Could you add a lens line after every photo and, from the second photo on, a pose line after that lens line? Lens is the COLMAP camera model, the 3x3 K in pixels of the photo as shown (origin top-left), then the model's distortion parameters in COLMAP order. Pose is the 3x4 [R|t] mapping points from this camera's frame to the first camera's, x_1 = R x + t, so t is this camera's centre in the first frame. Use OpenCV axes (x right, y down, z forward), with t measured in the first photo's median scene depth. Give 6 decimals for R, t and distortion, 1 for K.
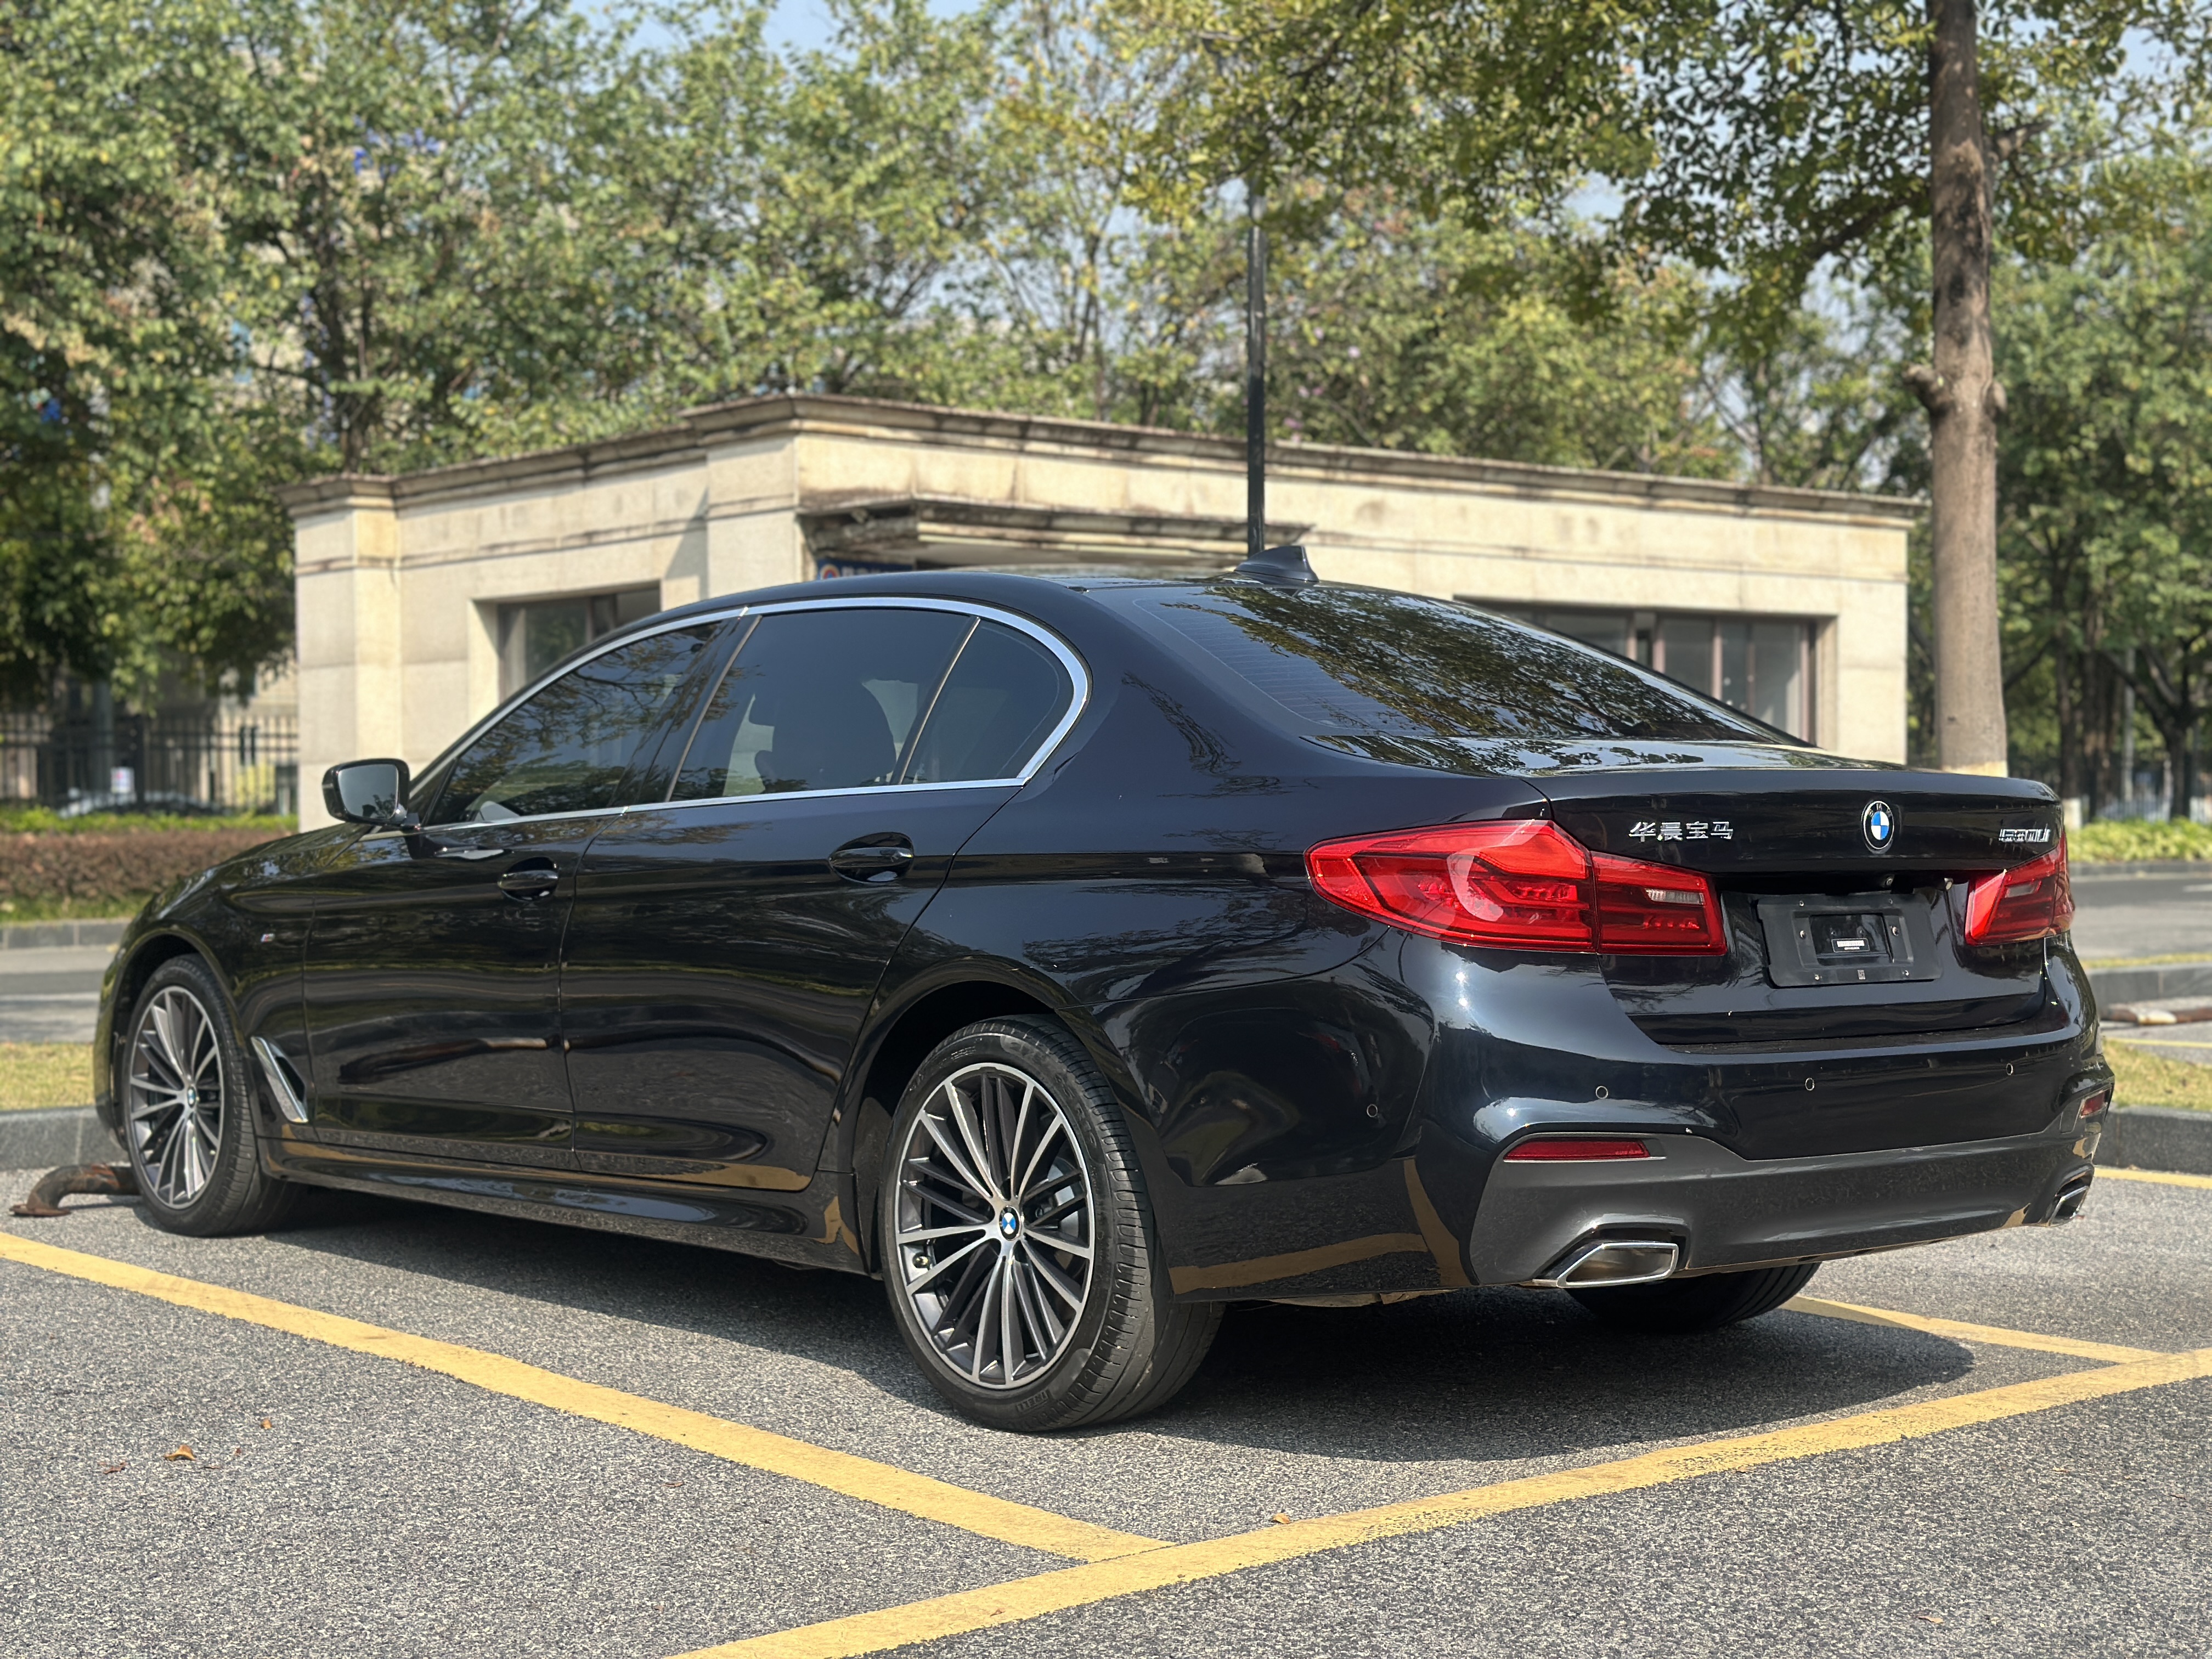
lens RADIAL K [[3078.0, 0, 1102.9], [0, 3078.0, 818.5], [0, 0, 1]] dist [0.227869, -0.523070]
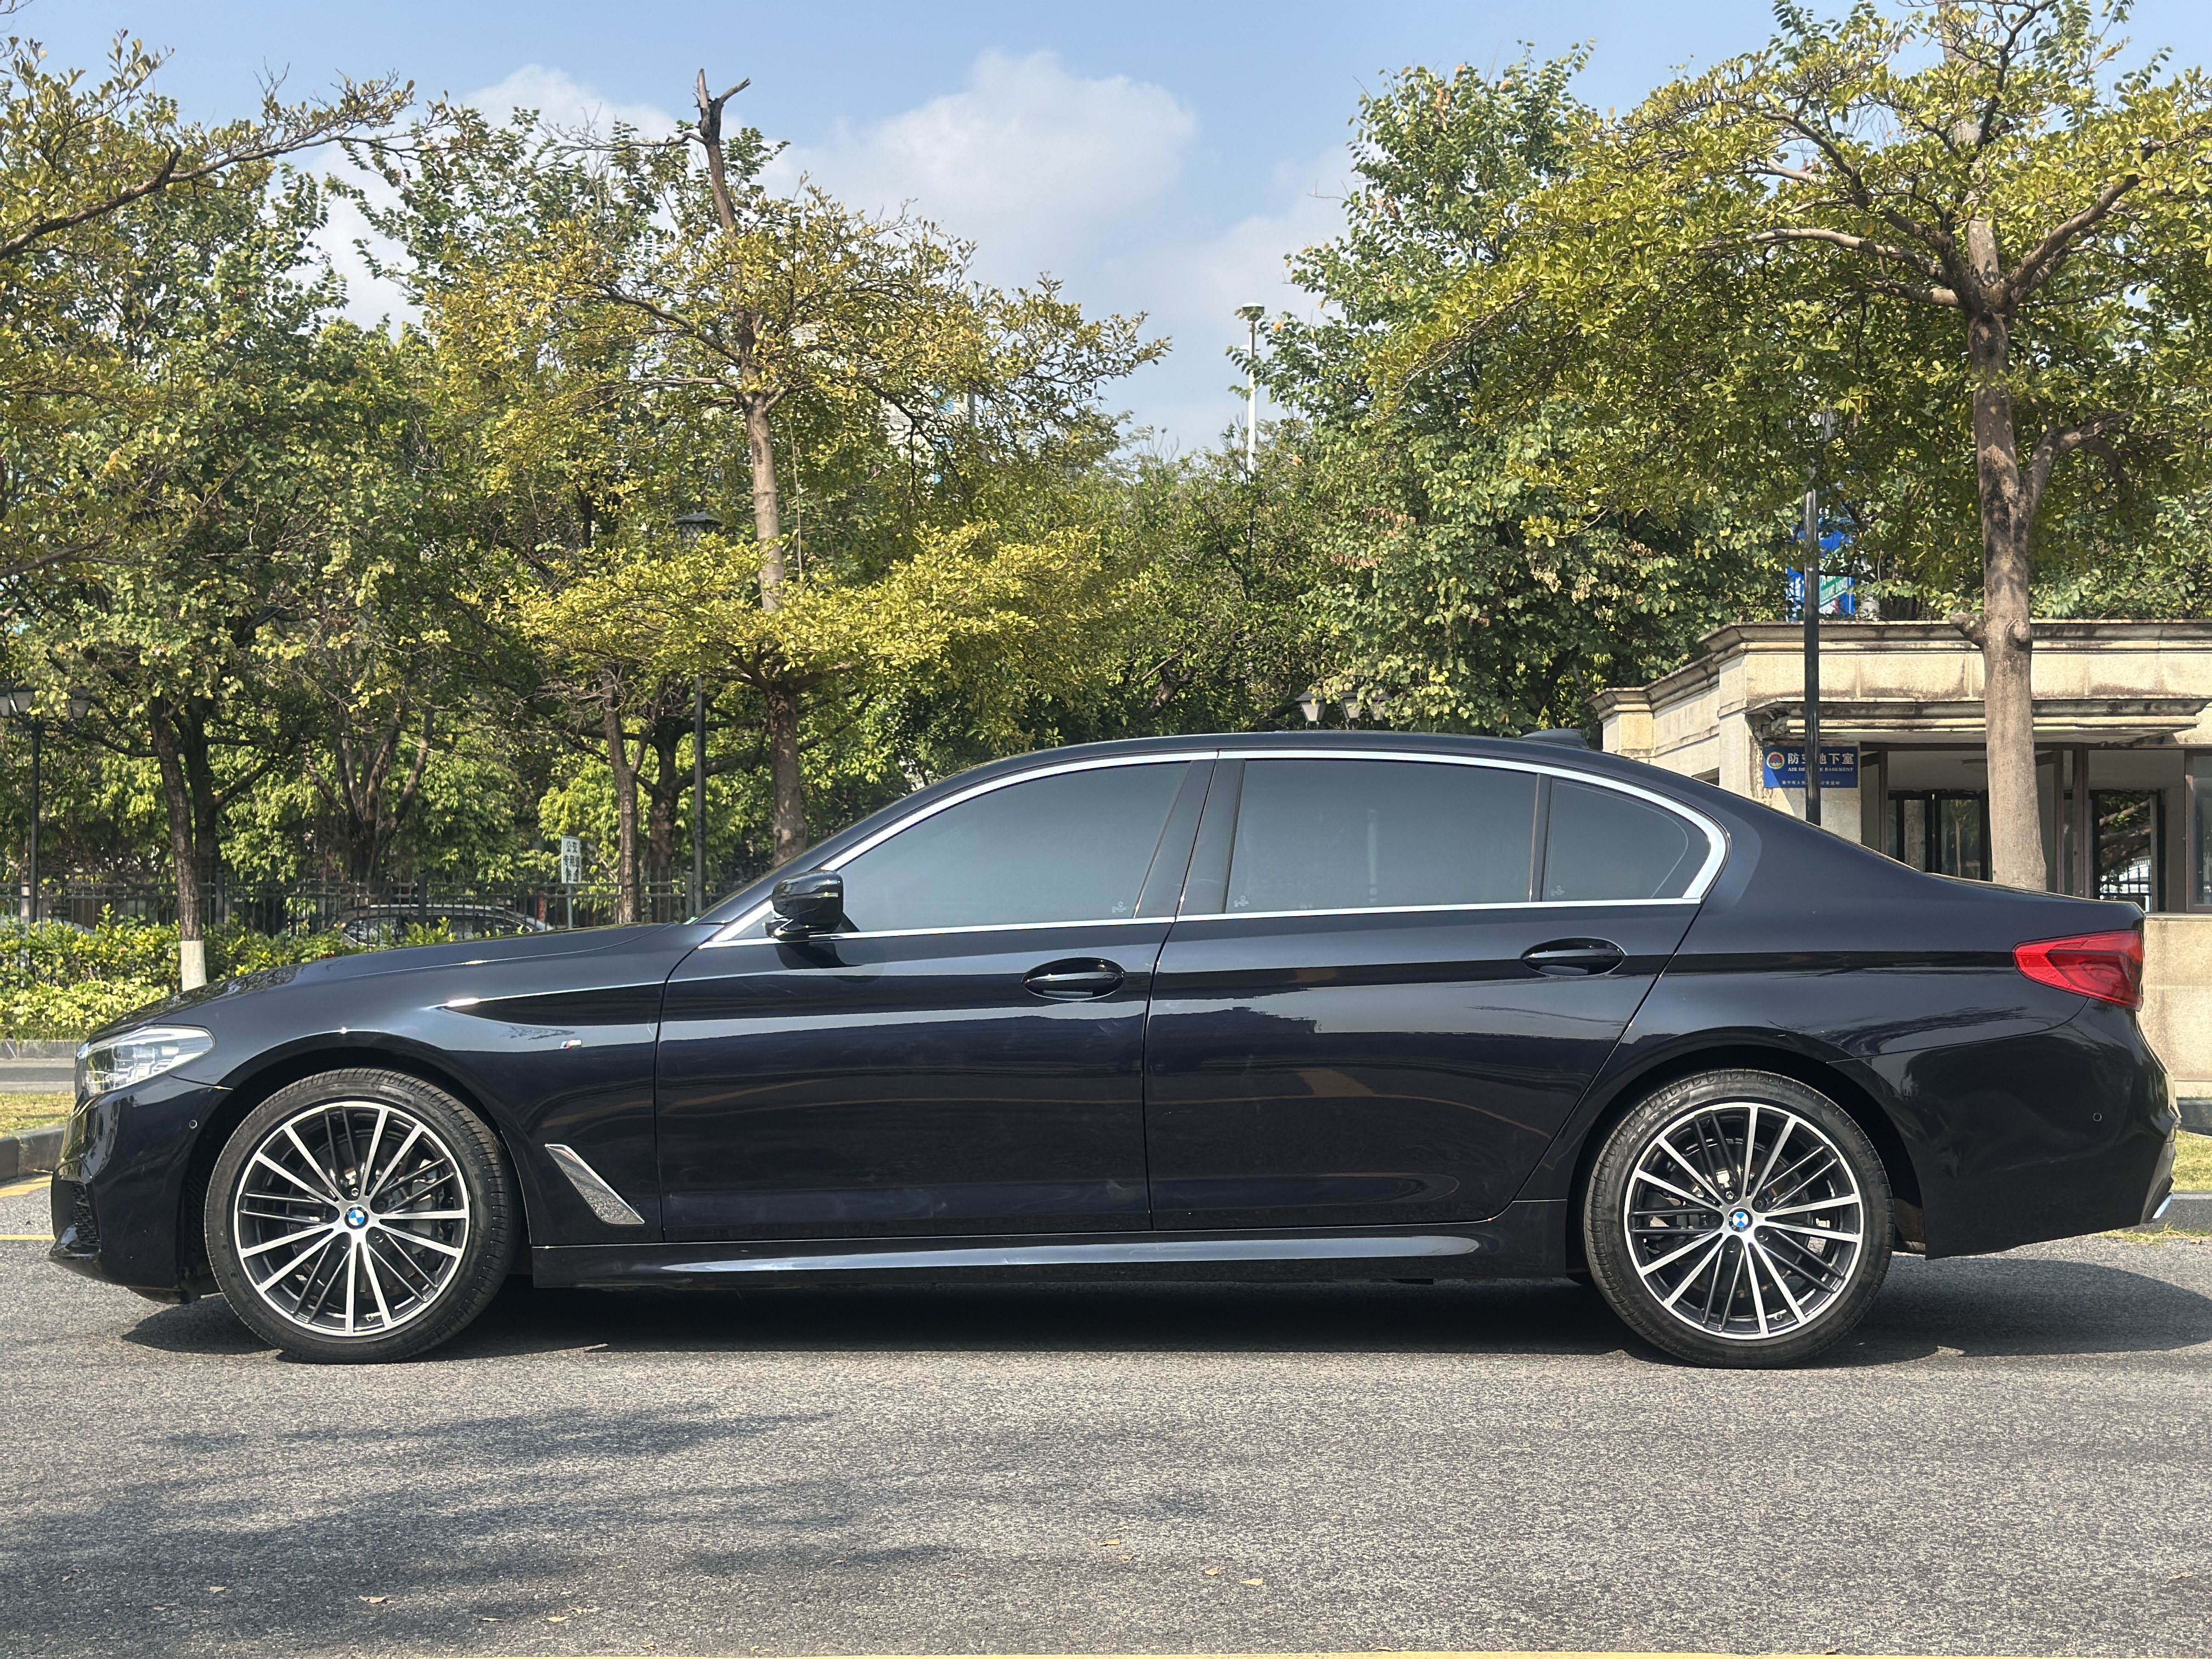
lens RADIAL K [[3078.0, 0, 1102.9], [0, 3078.0, 818.5], [0, 0, 1]] dist [0.227869, -0.523070]
pose [[0.766706, -0.024299, -0.641539, 0.410297], [-0.004447, 0.999058, -0.043156, 0.002232], [0.641983, 0.035941, 0.765876, -0.132272]]
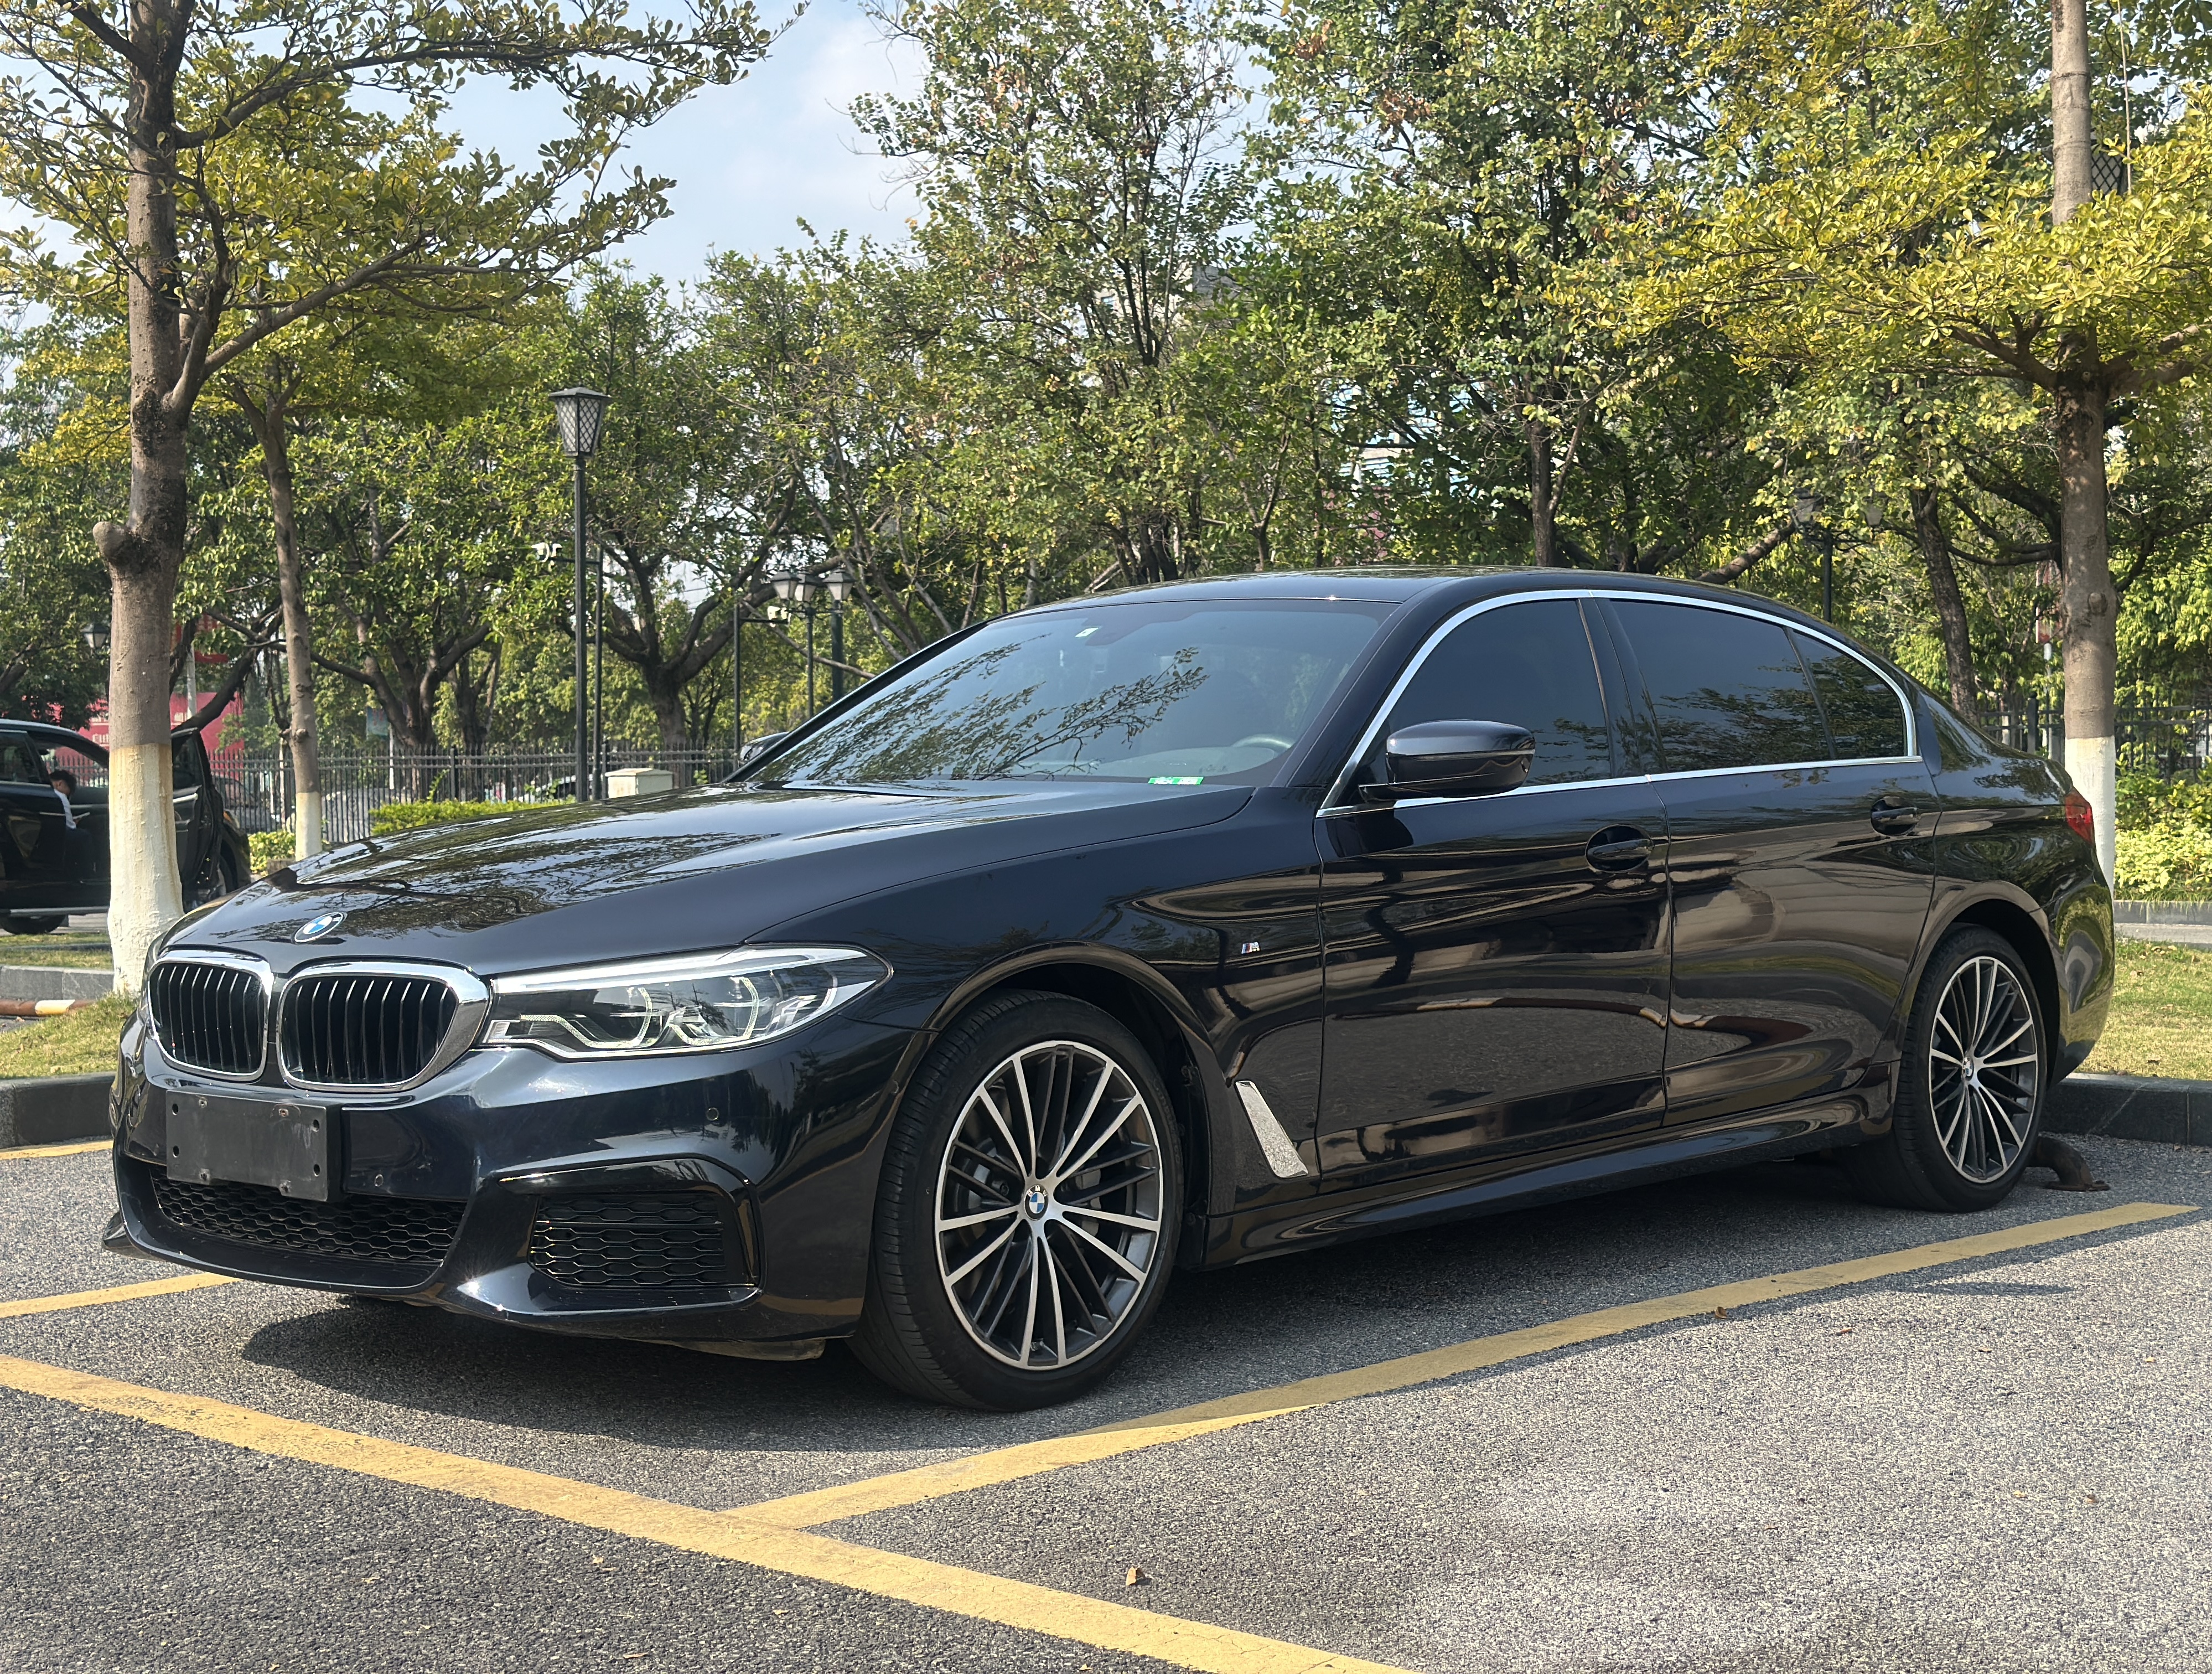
lens RADIAL K [[3100.7, 0, 1106.0], [0, 3100.7, 837.0], [0, 0, 1]] dist [0.226105, -0.547699]
pose [[0.124978, 0.012709, -0.992078, 0.310581], [0.006880, 0.999883, 0.013676, 0.000989], [0.992136, -0.008535, 0.124875, 0.288623]]
